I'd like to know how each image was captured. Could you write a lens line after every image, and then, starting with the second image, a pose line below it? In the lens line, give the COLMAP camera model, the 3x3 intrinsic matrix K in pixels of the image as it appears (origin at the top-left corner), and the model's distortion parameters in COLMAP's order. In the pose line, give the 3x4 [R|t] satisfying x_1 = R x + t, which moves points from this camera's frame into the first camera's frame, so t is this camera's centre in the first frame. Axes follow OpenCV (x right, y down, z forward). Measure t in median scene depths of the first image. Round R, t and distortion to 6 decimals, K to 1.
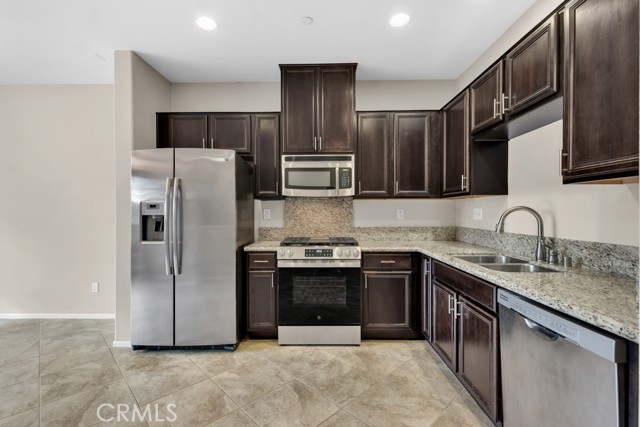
lens RADIAL K [[289.6, 0, 317.8], [0, 289.6, 213.8], [0, 0, 1]] dist [0.004092, 0.000154]
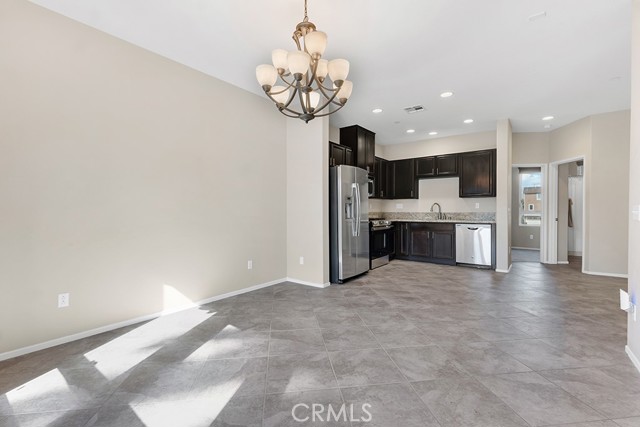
lens RADIAL K [[289.6, 0, 317.8], [0, 289.6, 213.8], [0, 0, 1]] dist [0.004092, 0.000154]
pose [[0.590854, -0.005497, 0.806760, -1.991577], [0.003455, 0.999985, 0.004283, 0.056234], [-0.806771, 0.000257, 0.590864, 0.111482]]
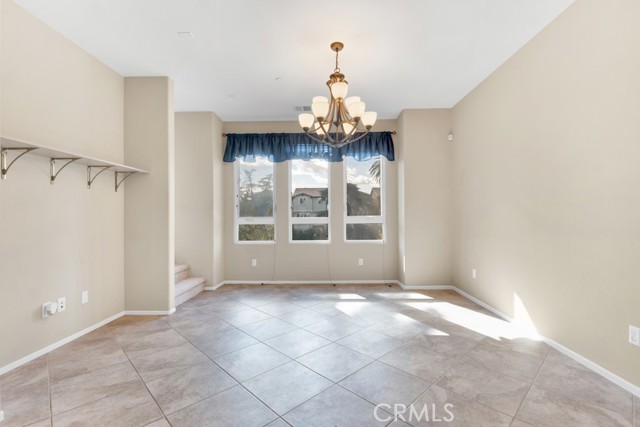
lens RADIAL K [[290.8, 0, 320.5], [0, 290.8, 215.4], [0, 0, 1]] dist [0.000607, -0.000071]
pose [[0.001232, -0.000059, -0.999999, -0.308862], [0.002044, 0.999998, -0.000056, 0.045243], [0.999997, -0.002044, 0.001232, 0.551384]]
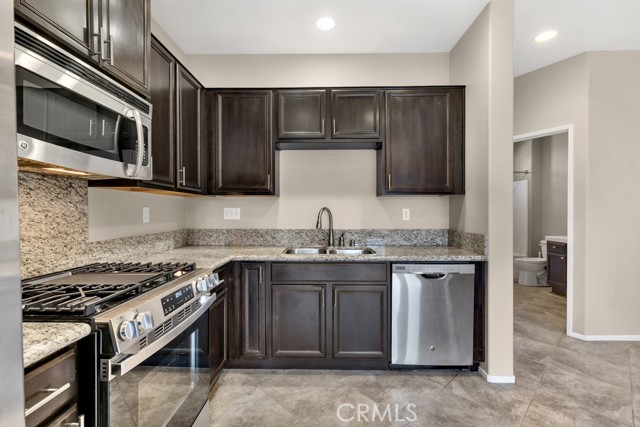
lens RADIAL K [[289.6, 0, 317.8], [0, 289.6, 213.8], [0, 0, 1]] dist [0.004092, 0.000154]
pose [[-0.002893, -0.004867, 0.999984, -0.461434], [0.006760, 0.999965, 0.004886, -0.002204], [-0.999973, 0.006774, -0.002860, 0.766748]]
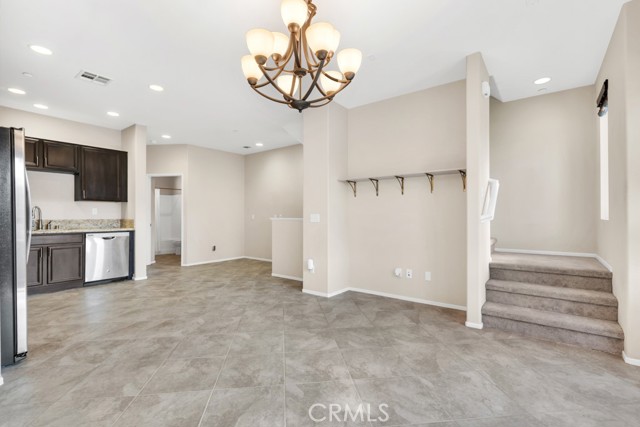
lens RADIAL K [[292.4, 0, 320.8], [0, 292.4, 214.9], [0, 0, 1]] dist [0.001324, 0.000069]
pose [[-0.807646, 0.007691, 0.589617, -1.793309], [0.007333, 0.999969, -0.003000, 0.047392], [-0.589622, 0.001900, -0.807677, 1.134742]]
